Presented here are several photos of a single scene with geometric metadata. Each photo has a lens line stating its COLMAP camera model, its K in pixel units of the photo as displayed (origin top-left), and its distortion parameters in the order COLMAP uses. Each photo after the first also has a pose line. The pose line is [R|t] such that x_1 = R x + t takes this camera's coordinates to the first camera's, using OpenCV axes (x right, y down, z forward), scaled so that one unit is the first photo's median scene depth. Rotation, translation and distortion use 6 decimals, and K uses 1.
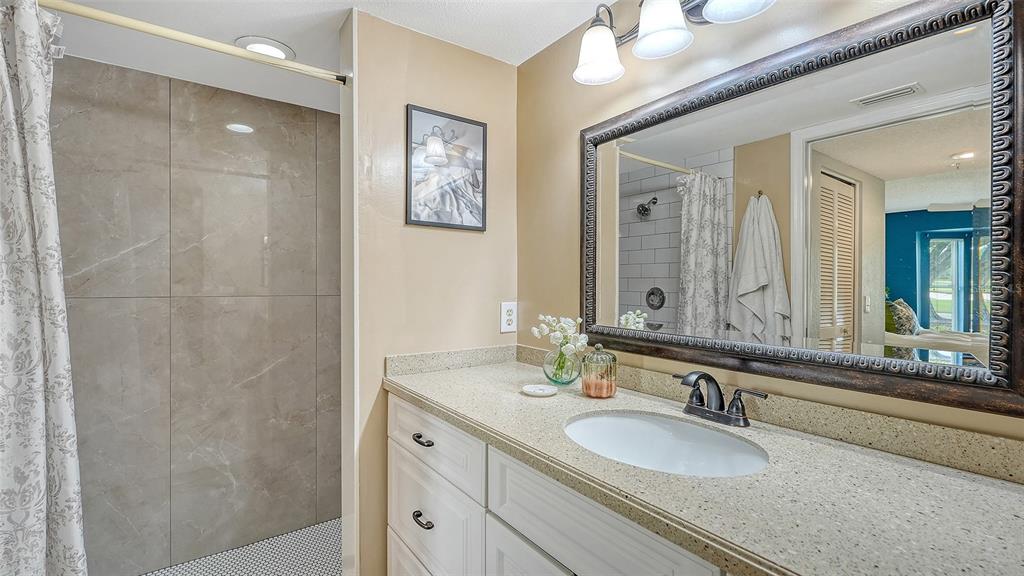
lens RADIAL K [[446.1, 0, 511.2], [0, 446.1, 283.8], [0, 0, 1]] dist [-0.004665, -0.000556]
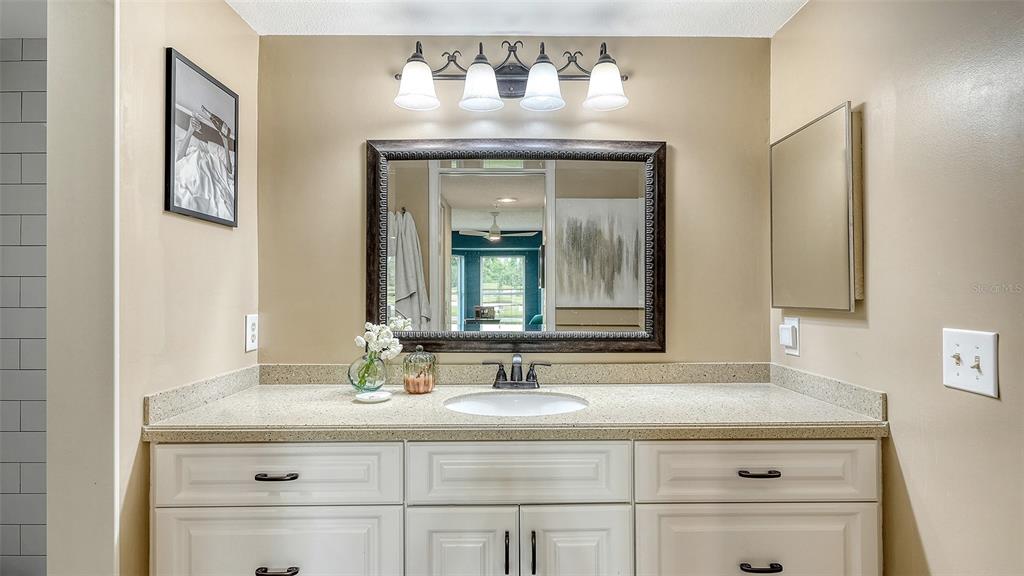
lens RADIAL K [[510.7, 0, 511.3], [0, 510.7, 288.2], [0, 0, 1]] dist [0.000136, -0.000961]
pose [[0.585609, -0.001179, 0.810593, -0.576364], [0.006527, 0.999973, -0.003261, -0.001170], [-0.810567, 0.007200, 0.585602, 0.056221]]
